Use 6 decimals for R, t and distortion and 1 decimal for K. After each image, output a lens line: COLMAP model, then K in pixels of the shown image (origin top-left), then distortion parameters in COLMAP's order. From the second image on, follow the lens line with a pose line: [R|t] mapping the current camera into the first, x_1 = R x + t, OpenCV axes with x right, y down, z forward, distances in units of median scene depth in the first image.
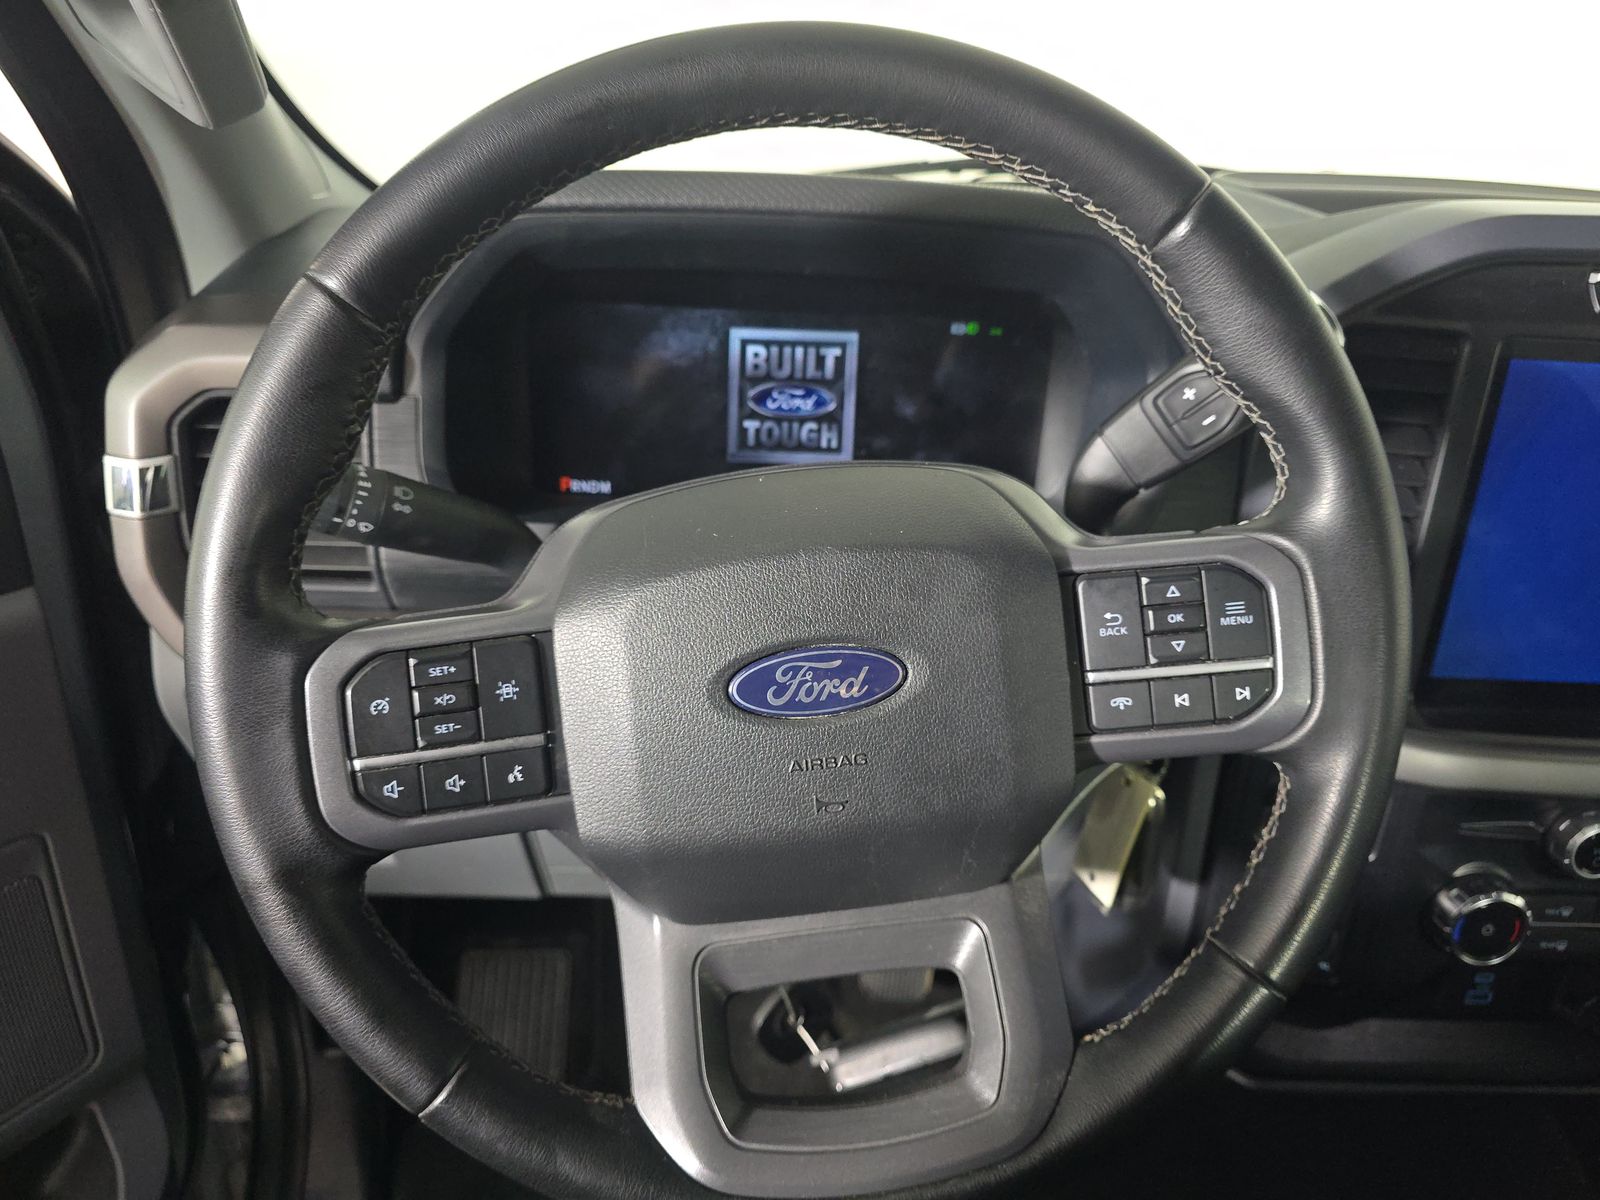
lens RADIAL K [[1119.4, 0, 800.0], [0, 1119.4, 600.0], [0, 0, 1]] dist [0.029801, -0.057218]
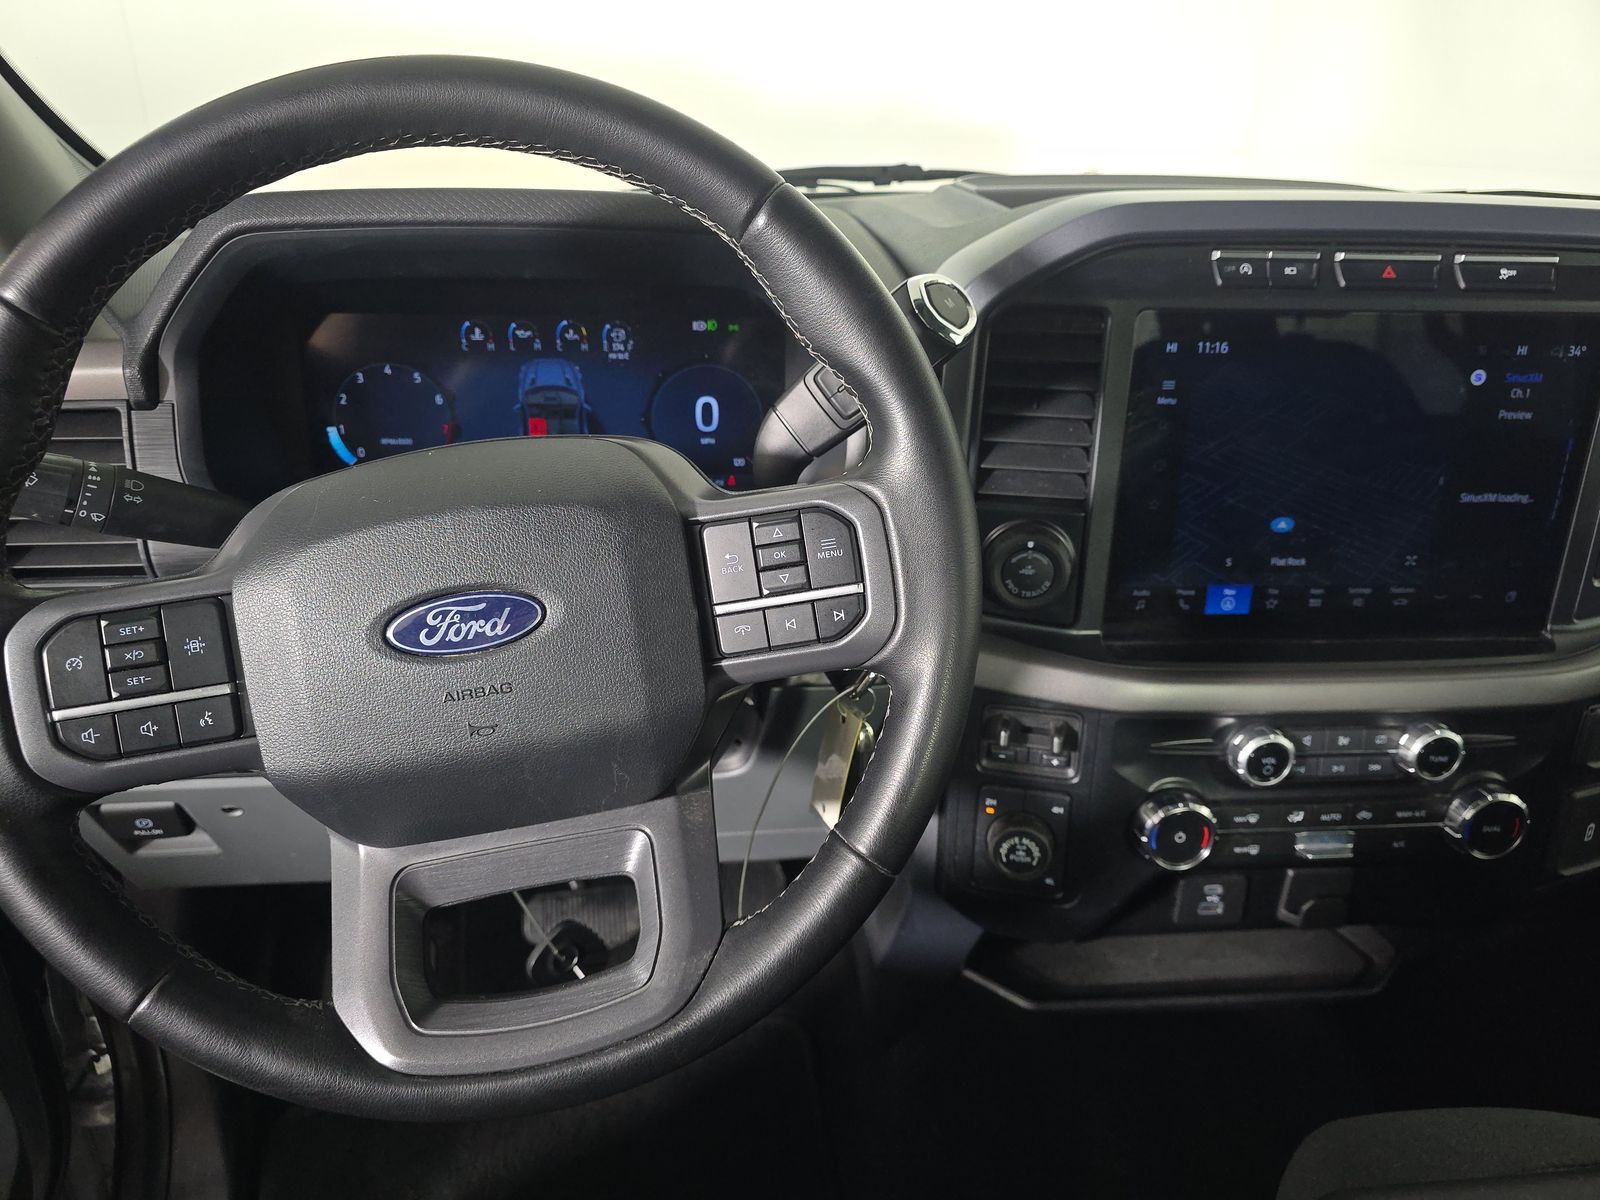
lens RADIAL K [[1109.6, 0, 800.0], [0, 1109.6, 600.0], [0, 0, 1]] dist [0.036207, -0.048690]
pose [[0.997583, -0.049841, 0.048408, 0.297717], [0.050455, 0.998660, -0.011549, 0.077804], [-0.047767, 0.013963, 0.998761, -0.160682]]
